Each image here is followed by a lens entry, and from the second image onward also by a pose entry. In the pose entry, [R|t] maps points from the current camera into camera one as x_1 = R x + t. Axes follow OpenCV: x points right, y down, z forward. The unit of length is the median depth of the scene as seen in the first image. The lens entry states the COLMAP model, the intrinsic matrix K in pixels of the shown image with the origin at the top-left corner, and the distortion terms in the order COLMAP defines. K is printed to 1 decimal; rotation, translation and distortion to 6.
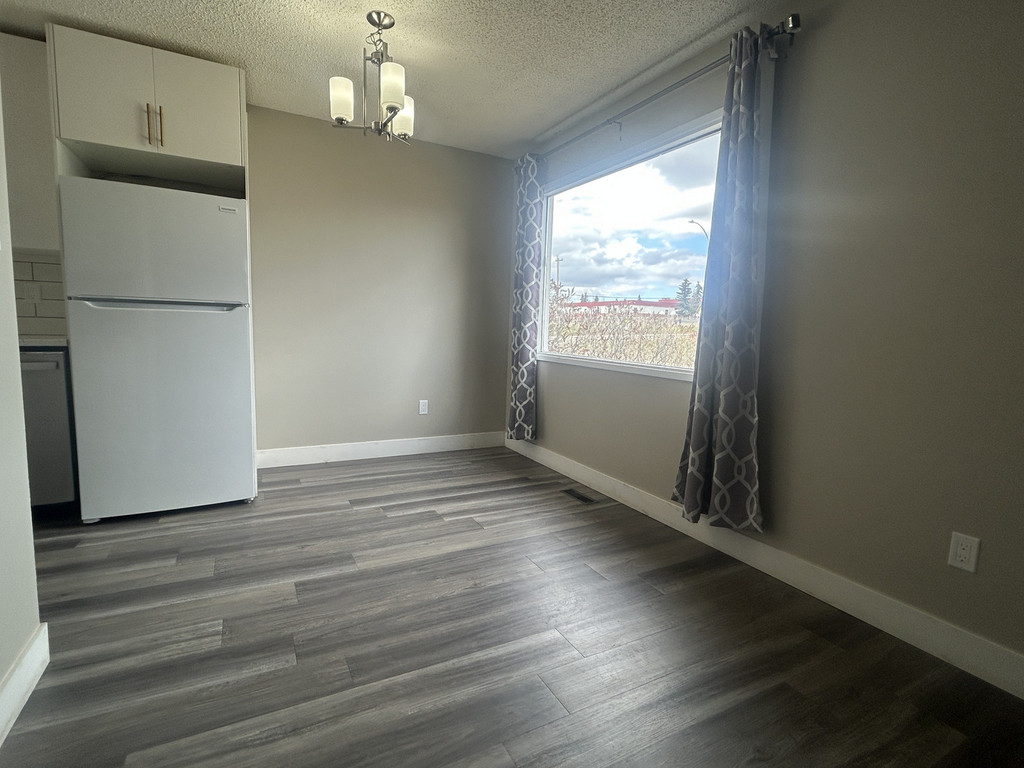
lens RADIAL K [[498.8, 0, 508.6], [0, 498.8, 379.5], [0, 0, 1]] dist [0.002047, 0.000095]
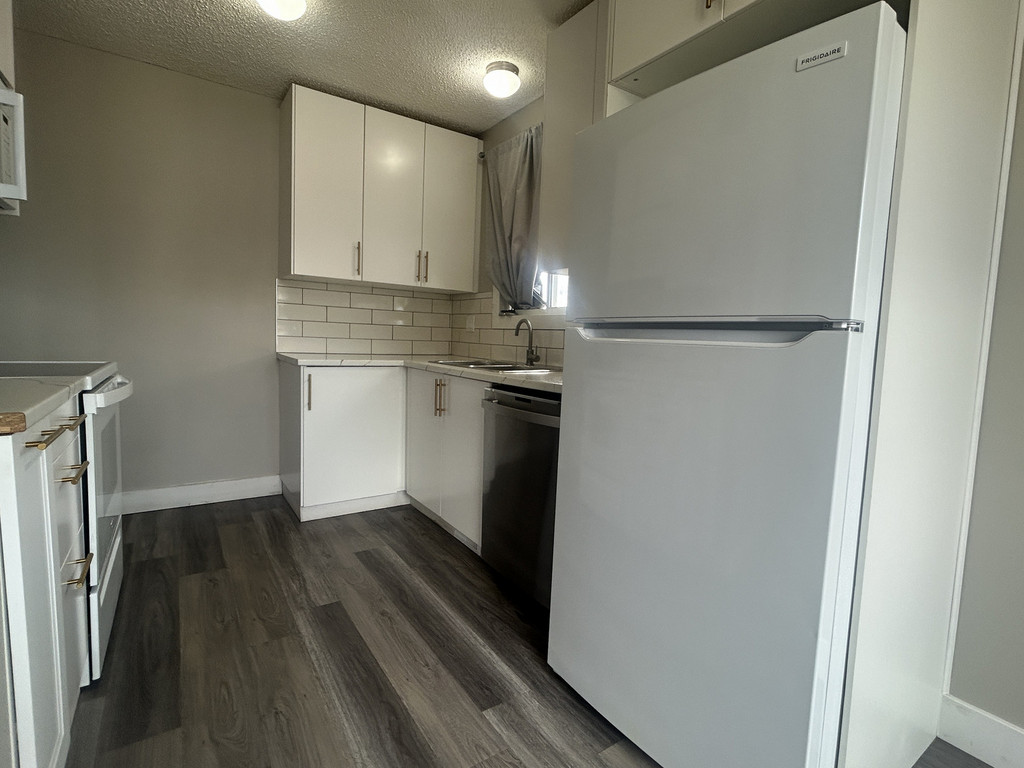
lens RADIAL K [[498.8, 0, 508.6], [0, 498.8, 379.5], [0, 0, 1]] dist [0.002047, 0.000095]
pose [[0.106962, 0.056903, -0.992633, -0.230620], [-0.141105, 0.989125, 0.041497, -0.095413], [0.984199, 0.135627, 0.113828, 0.742692]]
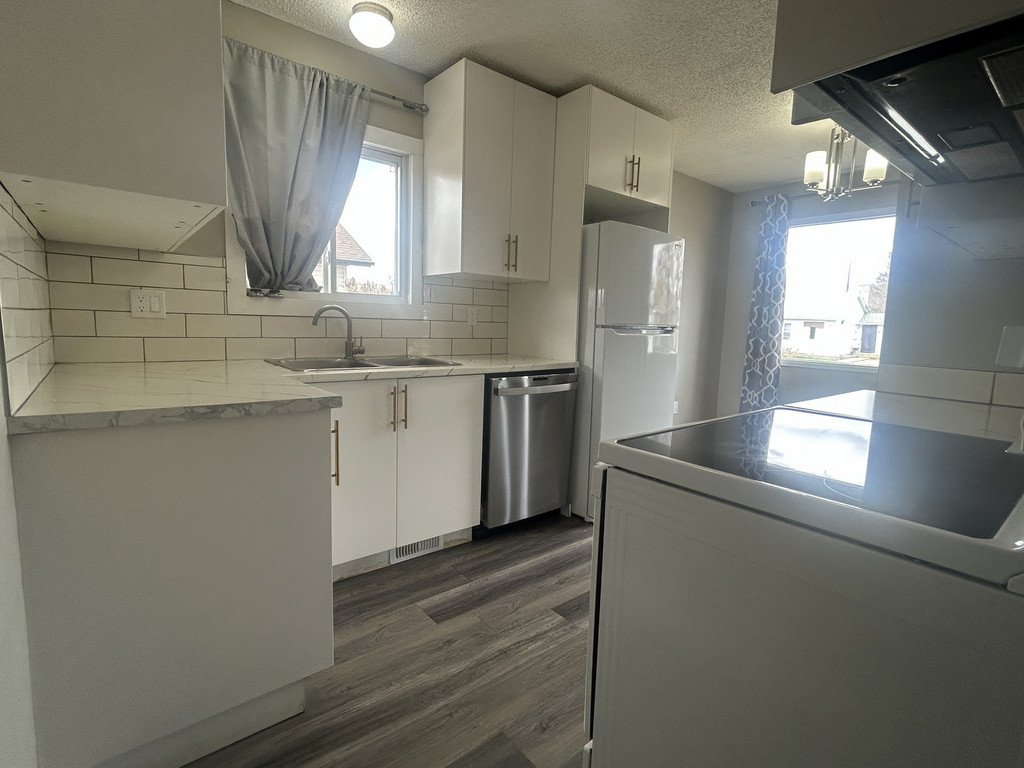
lens RADIAL K [[498.8, 0, 508.6], [0, 498.8, 379.5], [0, 0, 1]] dist [0.002047, 0.000095]
pose [[0.981165, -0.024718, 0.191583, -1.166444], [0.021264, 0.999572, 0.020069, -0.060533], [-0.191997, -0.015617, 0.981271, -0.082579]]
